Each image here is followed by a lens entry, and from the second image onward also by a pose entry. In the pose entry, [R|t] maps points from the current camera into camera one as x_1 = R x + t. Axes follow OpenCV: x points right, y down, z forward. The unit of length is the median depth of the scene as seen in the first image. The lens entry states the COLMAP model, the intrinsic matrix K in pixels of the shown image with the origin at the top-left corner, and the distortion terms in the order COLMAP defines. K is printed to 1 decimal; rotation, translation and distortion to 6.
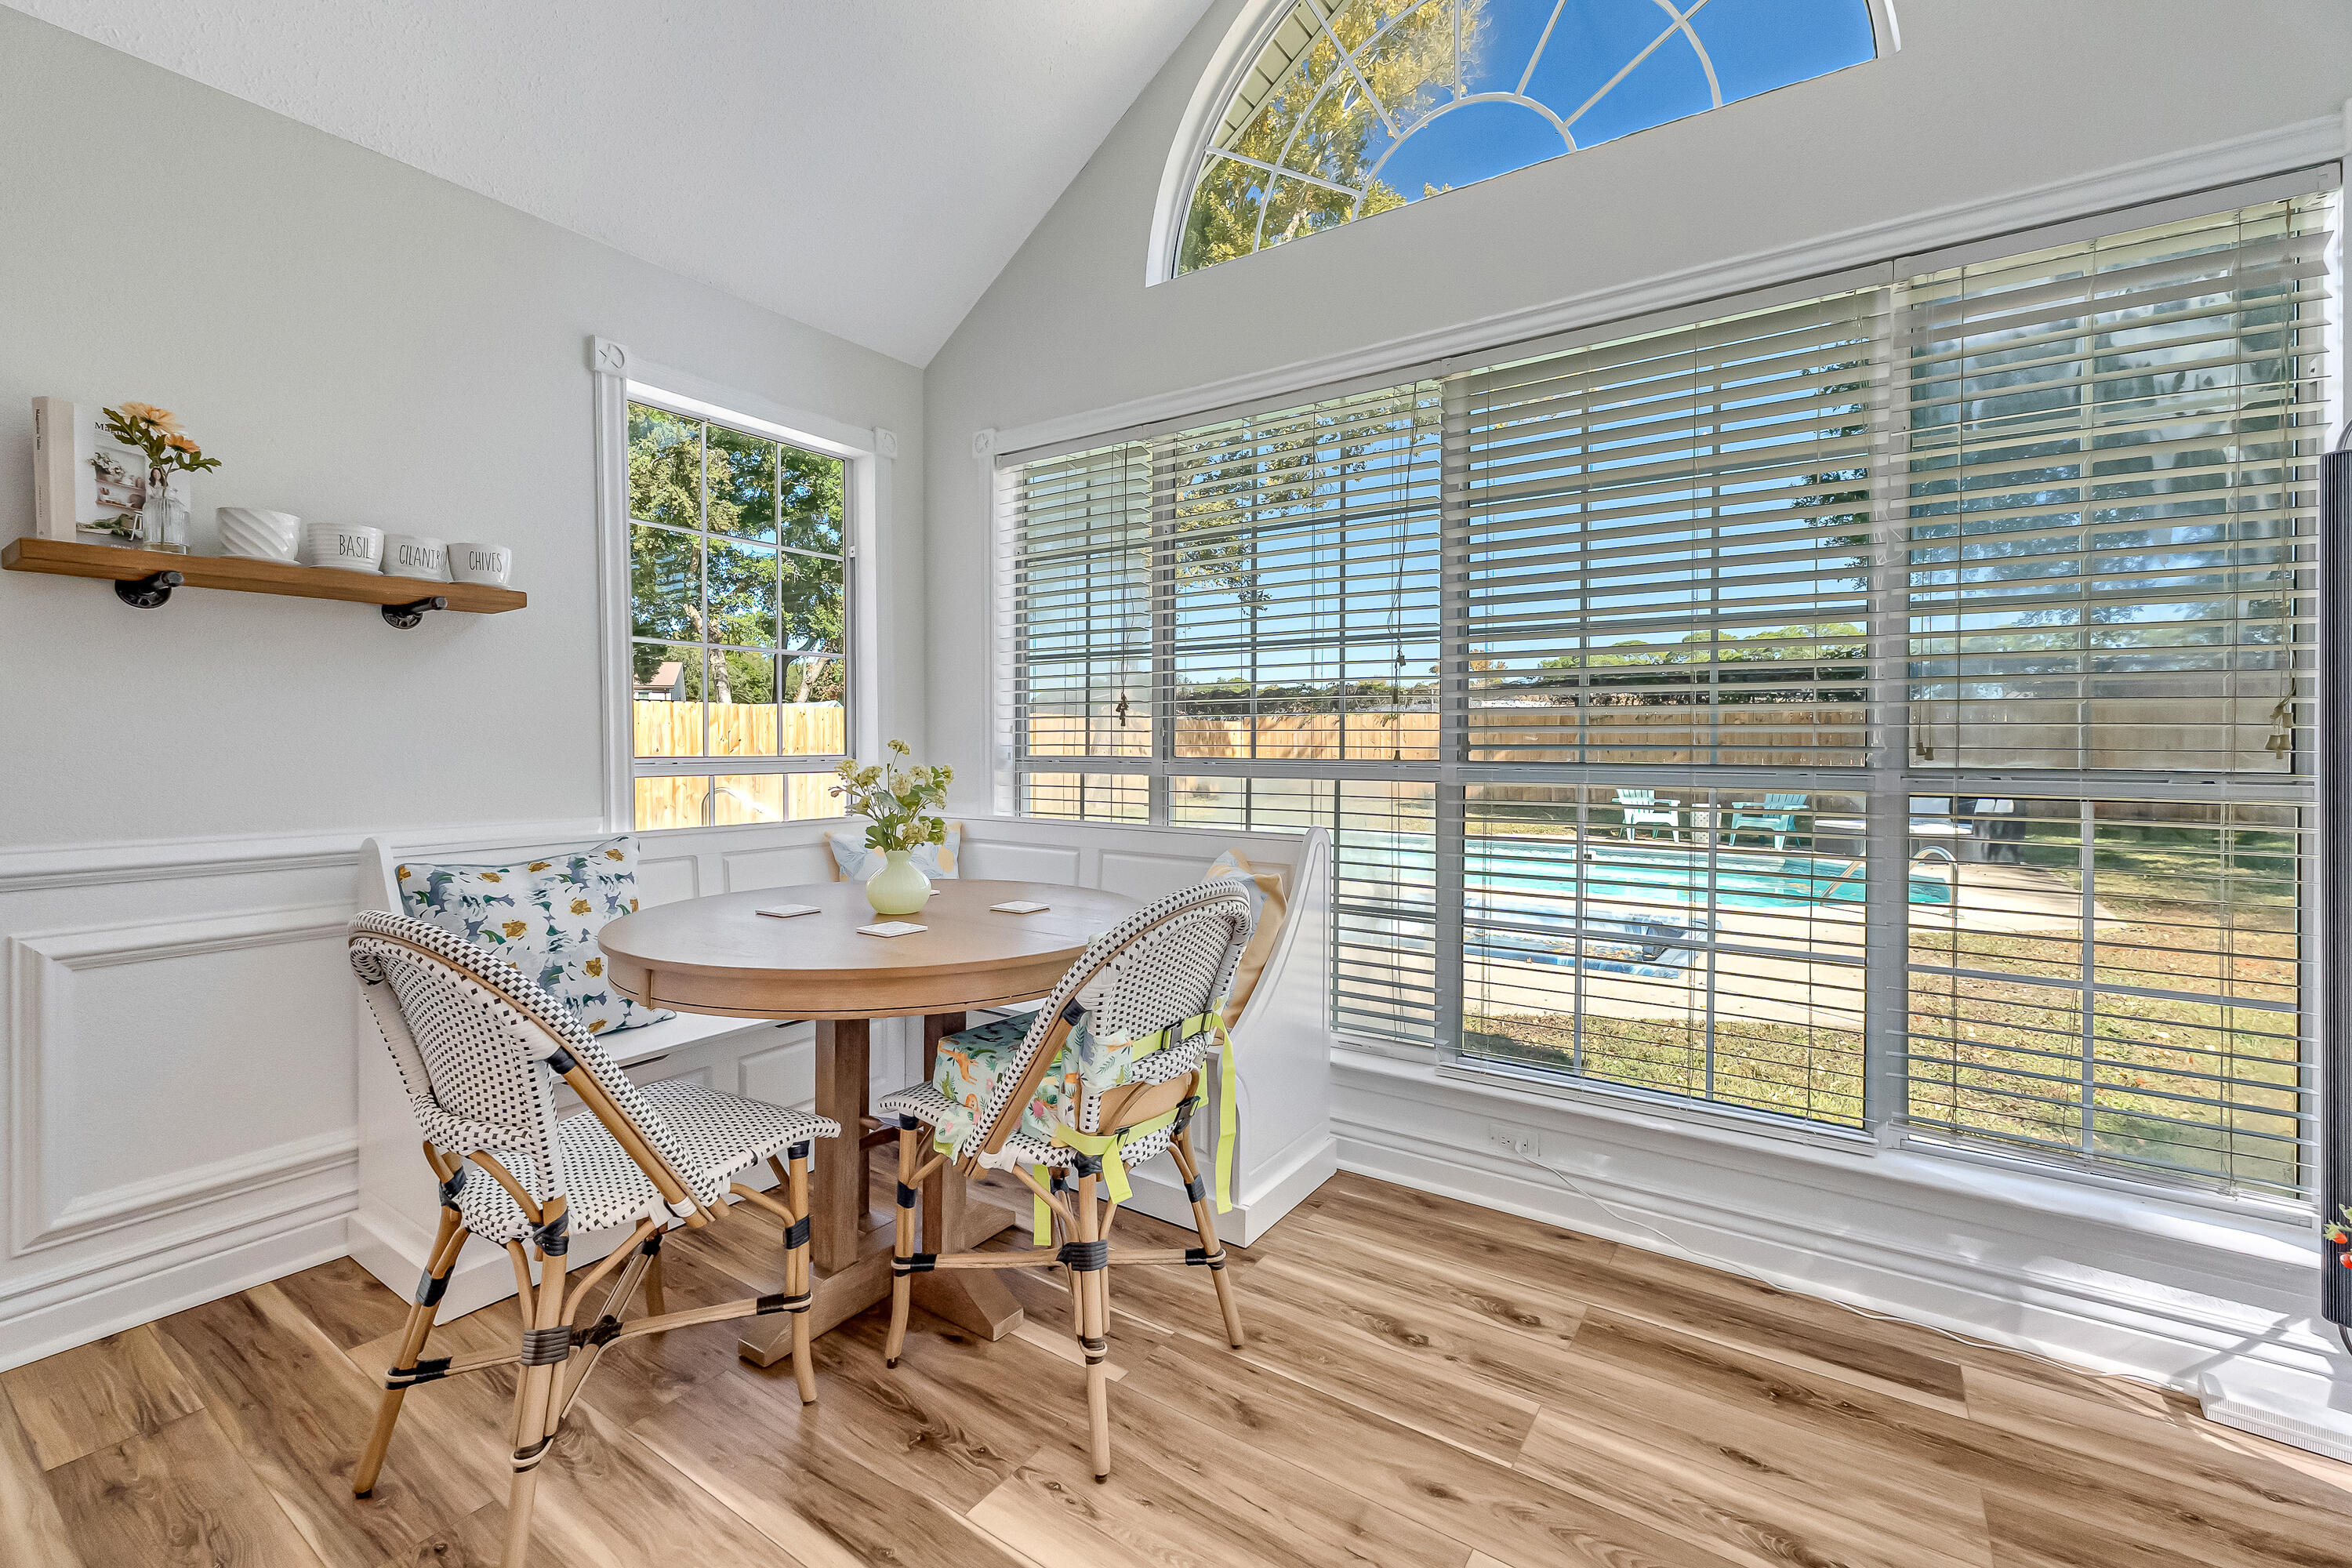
lens RADIAL K [[995.7, 0, 1178.1], [0, 995.7, 769.8], [0, 0, 1]] dist [0.006722, -0.000461]
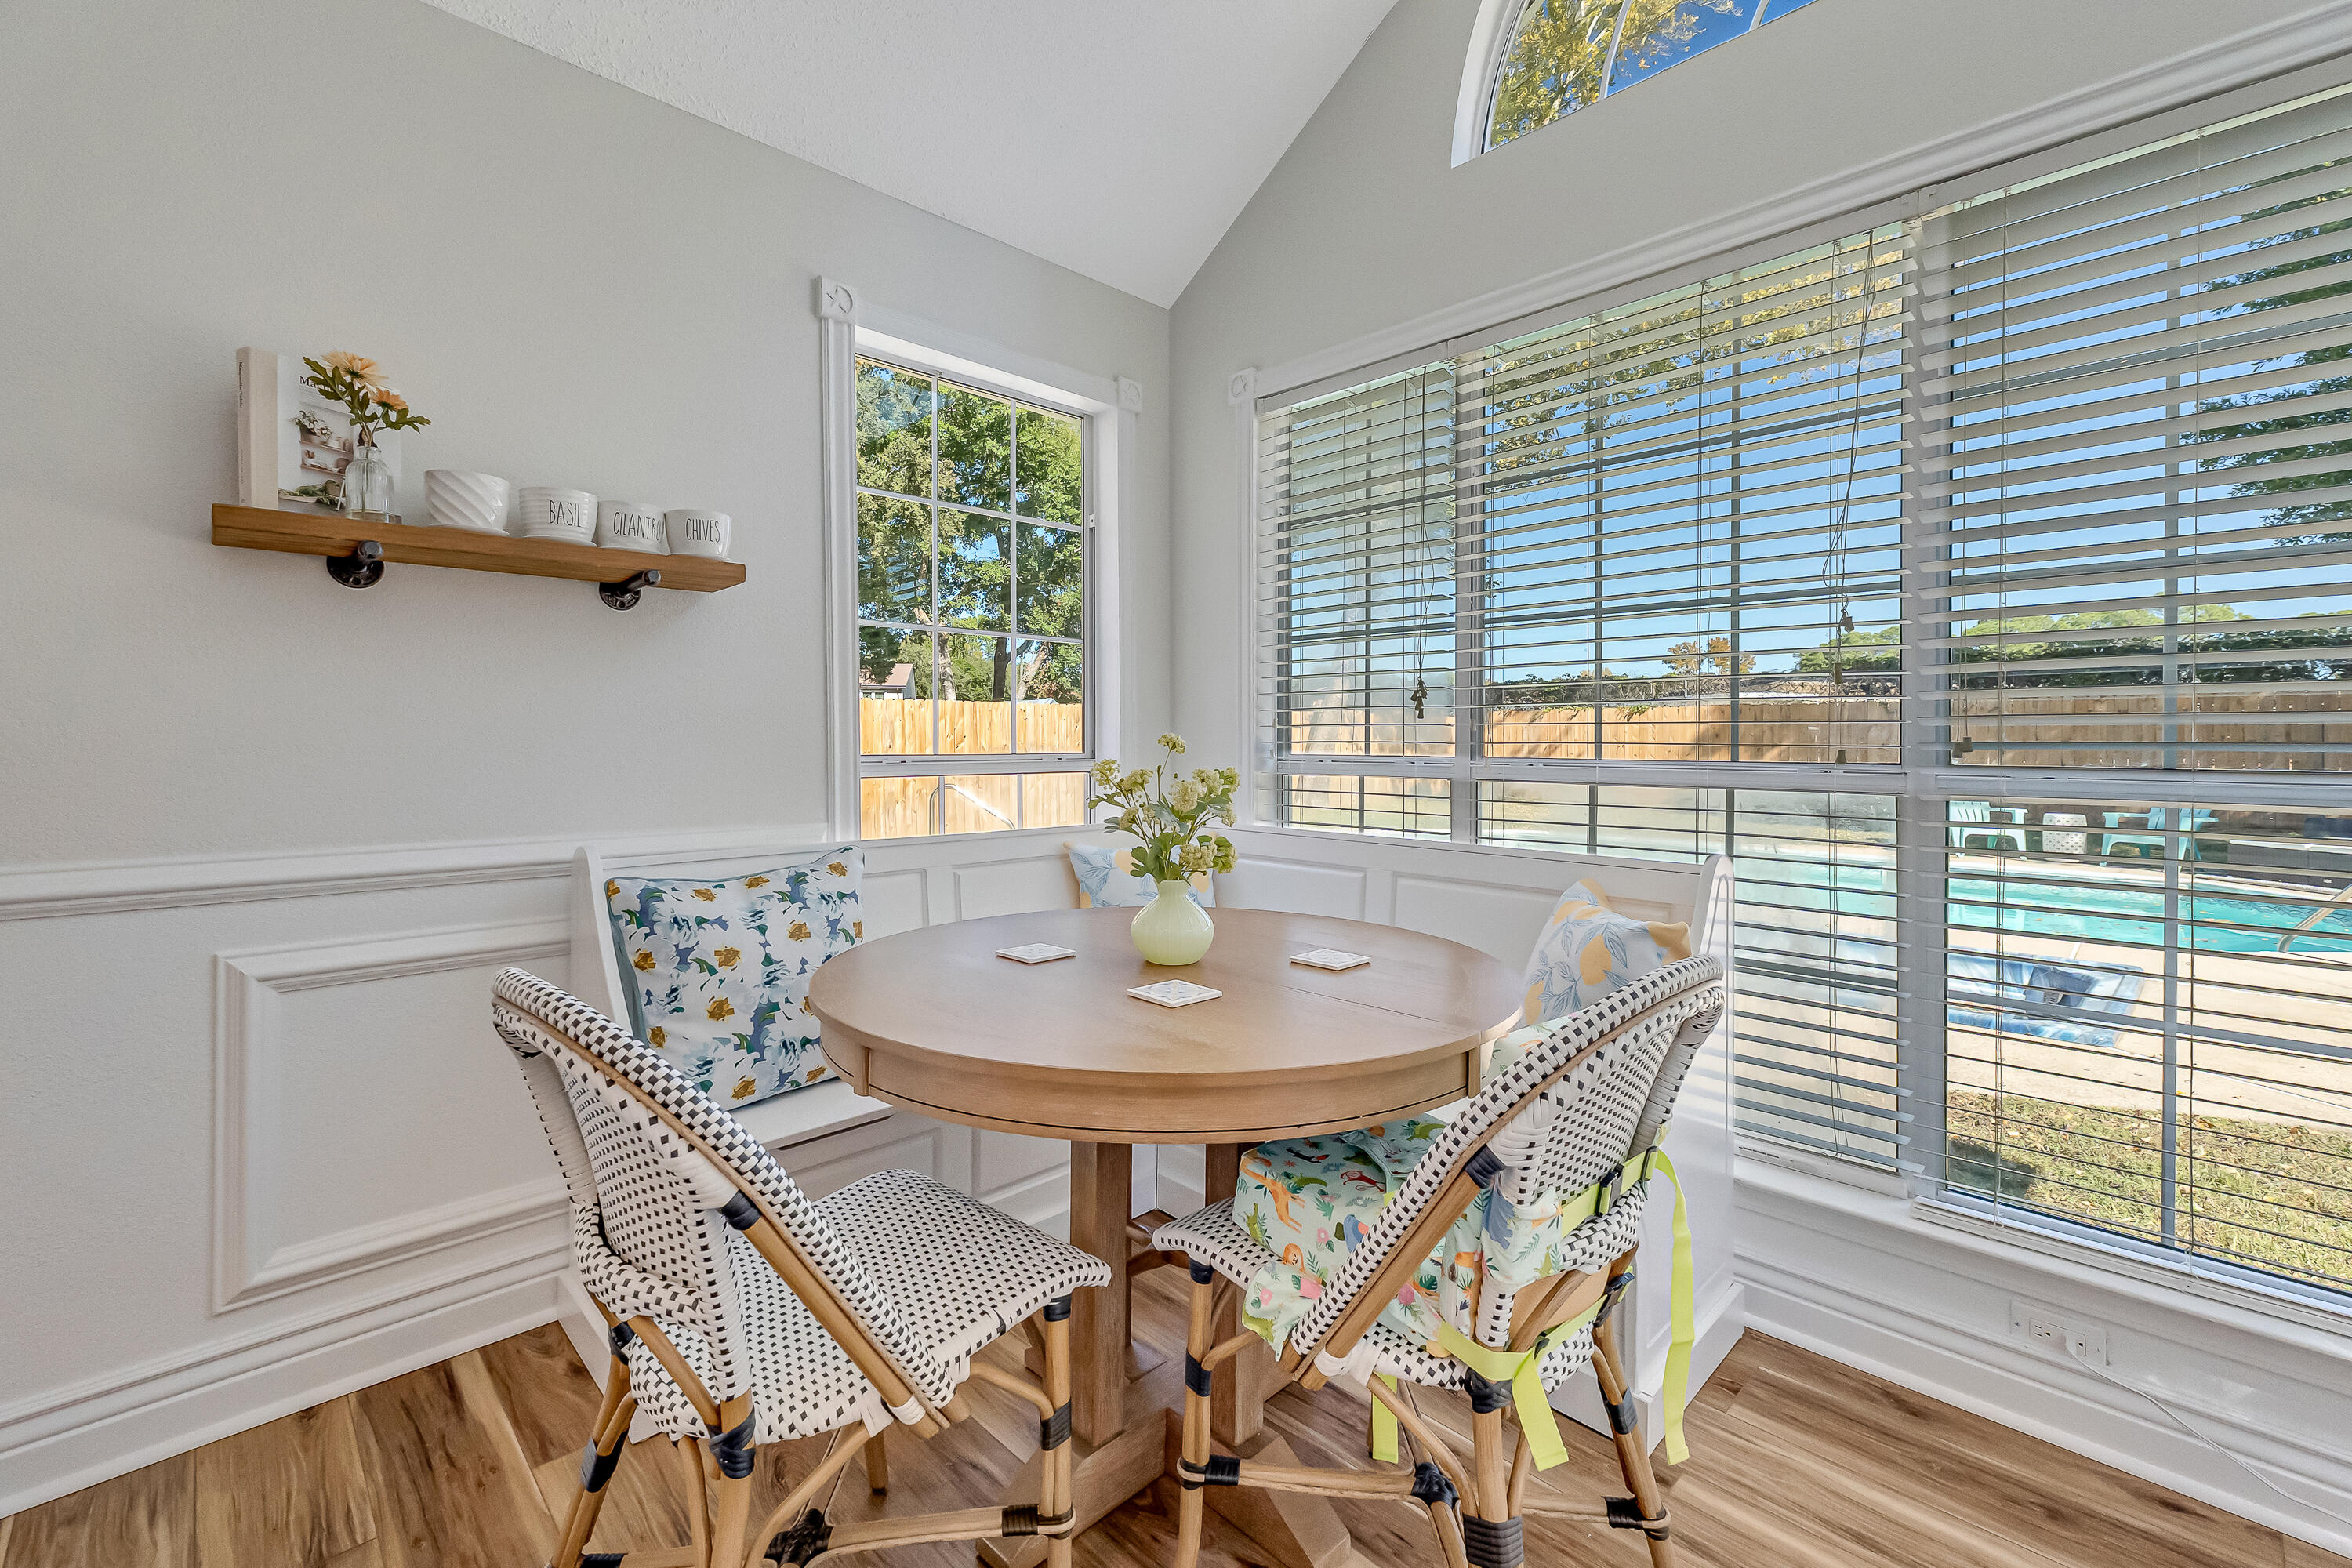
lens RADIAL K [[995.7, 0, 1176.0], [0, 995.7, 772.7], [0, 0, 1]] dist [0.006722, -0.000461]
pose [[0.979479, 0.007140, -0.201421, -0.114500], [-0.005986, 0.999962, 0.006336, -0.005291], [0.201459, -0.005001, 0.979484, 0.233875]]
